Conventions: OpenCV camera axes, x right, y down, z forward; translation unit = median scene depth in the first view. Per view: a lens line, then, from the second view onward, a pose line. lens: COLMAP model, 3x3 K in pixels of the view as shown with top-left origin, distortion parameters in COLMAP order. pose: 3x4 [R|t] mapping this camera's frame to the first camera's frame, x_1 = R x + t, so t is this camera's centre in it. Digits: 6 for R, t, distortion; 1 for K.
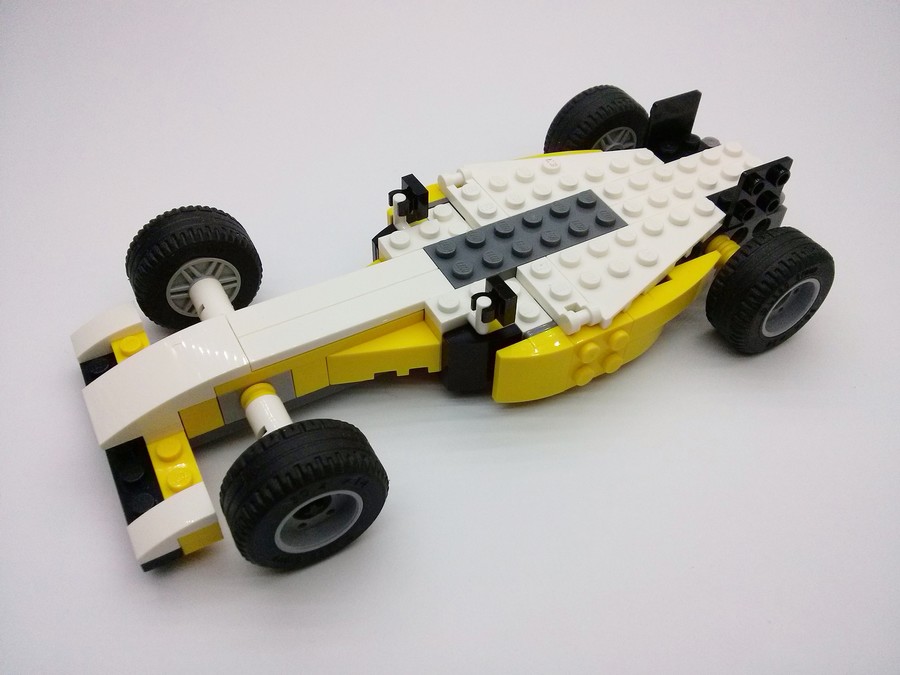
lens RADIAL K [[778.2, 0, 448.9], [0, 778.2, 340.1], [0, 0, 1]] dist [0.003425, 0.001343]
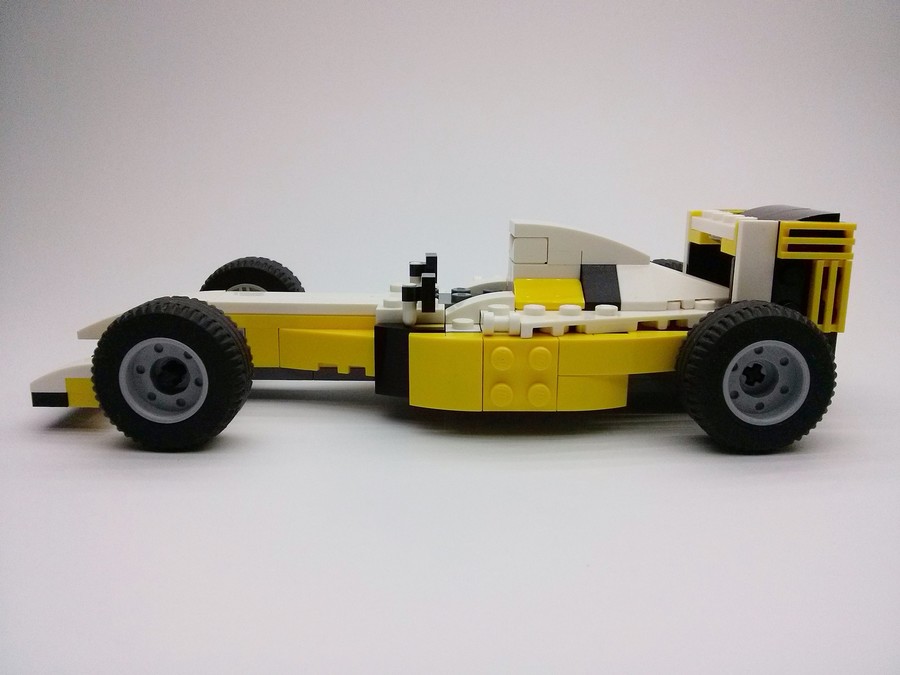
lens RADIAL K [[822.4, 0, 449.8], [0, 822.4, 335.3], [0, 0, 1]] dist [0.008848, -0.001860]
pose [[0.875739, 0.084433, -0.475344, 0.594823], [-0.351981, 0.785556, -0.508931, 0.523141], [0.330438, 0.613003, 0.717661, 0.239885]]
